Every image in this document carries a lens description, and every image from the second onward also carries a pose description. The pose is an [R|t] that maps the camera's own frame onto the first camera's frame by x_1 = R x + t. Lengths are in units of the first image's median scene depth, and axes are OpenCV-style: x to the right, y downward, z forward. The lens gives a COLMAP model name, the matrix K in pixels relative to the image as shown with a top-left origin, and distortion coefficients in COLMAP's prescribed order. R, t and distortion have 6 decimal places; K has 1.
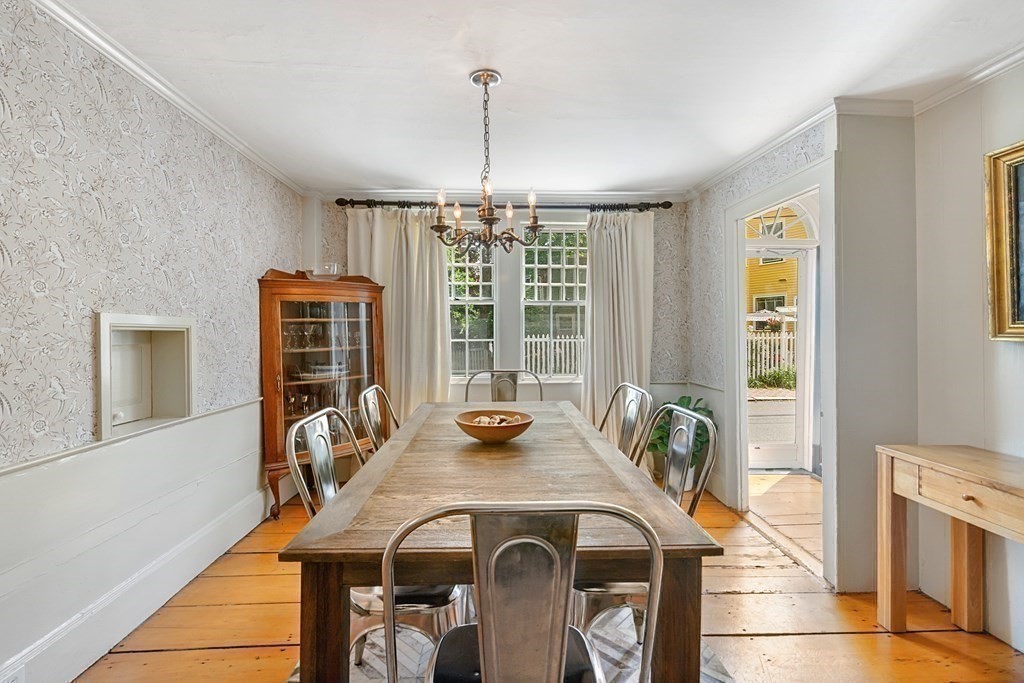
lens RADIAL K [[450.4, 0, 510.3], [0, 450.4, 321.4], [0, 0, 1]] dist [0.001511, 0.000131]
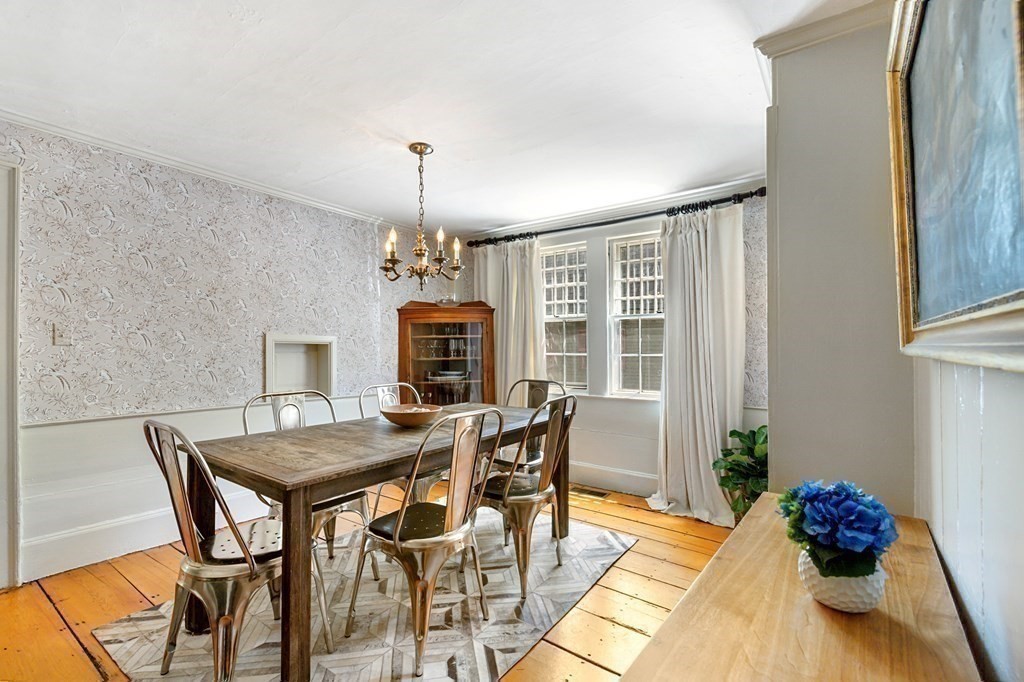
lens RADIAL K [[456.9, 0, 512.0], [0, 456.9, 341.0], [0, 0, 1]] dist [0.039314, -0.000096]
pose [[0.778323, -0.000858, -0.627864, 0.594625], [0.006328, 0.999959, 0.006478, 0.002259], [0.627833, -0.009015, 0.778296, 0.076134]]
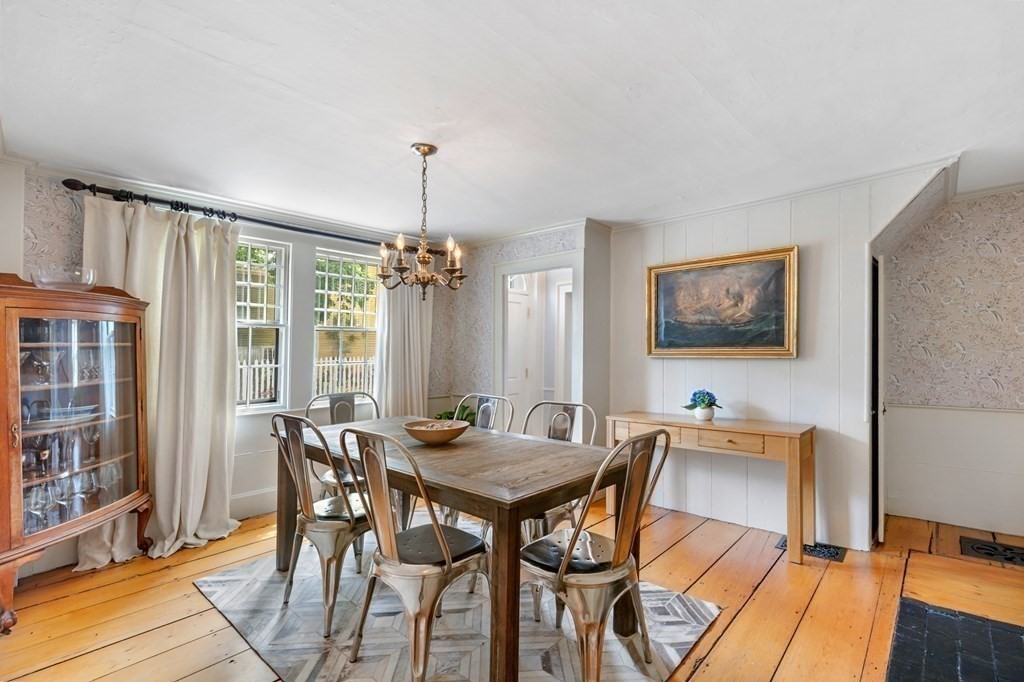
lens RADIAL K [[448.2, 0, 512.0], [0, 448.2, 341.0], [0, 0, 1]] dist [-0.001886, -0.000357]
pose [[0.724171, 0.010570, 0.689540, -0.404197], [-0.003723, 0.999928, -0.011417, -0.003075], [-0.689610, 0.005701, 0.724158, -0.026163]]
